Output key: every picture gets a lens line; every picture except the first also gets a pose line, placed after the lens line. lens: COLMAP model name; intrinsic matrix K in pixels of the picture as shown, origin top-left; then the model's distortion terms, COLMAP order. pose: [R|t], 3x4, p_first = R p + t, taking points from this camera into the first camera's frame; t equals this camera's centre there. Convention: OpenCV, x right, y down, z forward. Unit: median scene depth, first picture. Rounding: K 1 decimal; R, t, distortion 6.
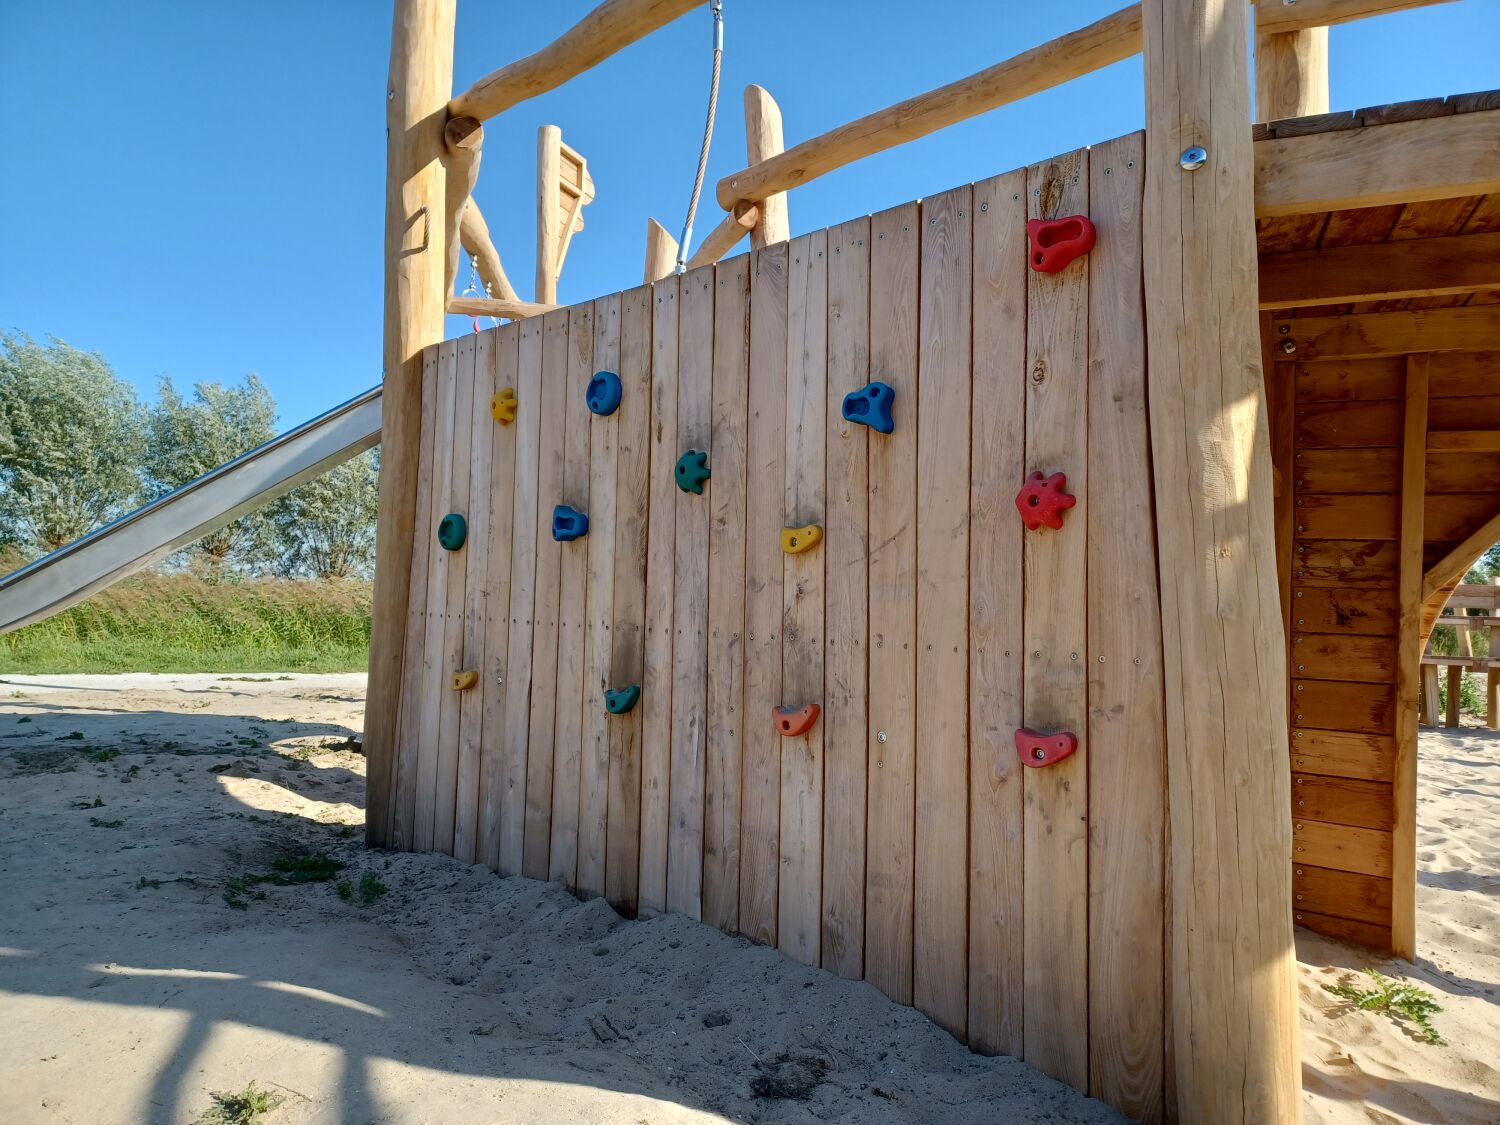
lens RADIAL K [[1092.8, 0, 745.1], [0, 1092.8, 561.0], [0, 0, 1]] dist [0.085136, -0.105949]
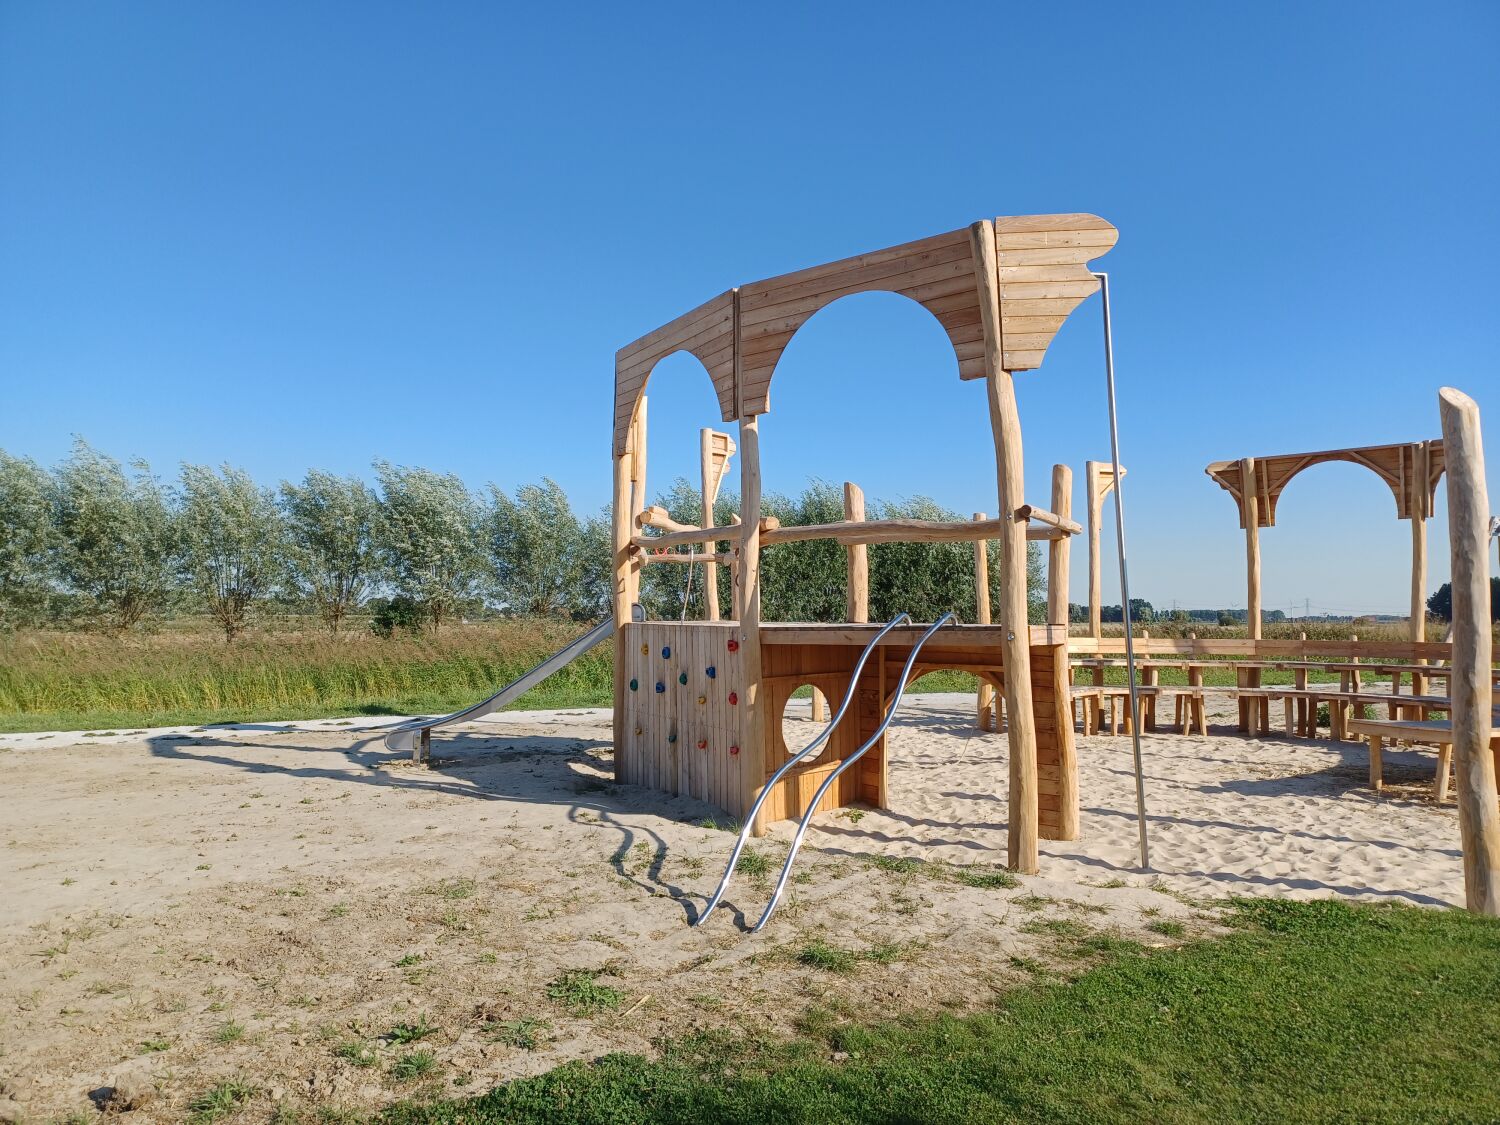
lens RADIAL K [[1068.0, 0, 753.9], [0, 1068.0, 555.2], [0, 0, 1]] dist [0.005102, 0.001534]
pose [[0.970130, -0.049364, -0.237511, 1.017904], [0.045708, 0.998737, -0.020876, -0.393614], [0.238241, 0.009397, 0.971161, -2.381061]]
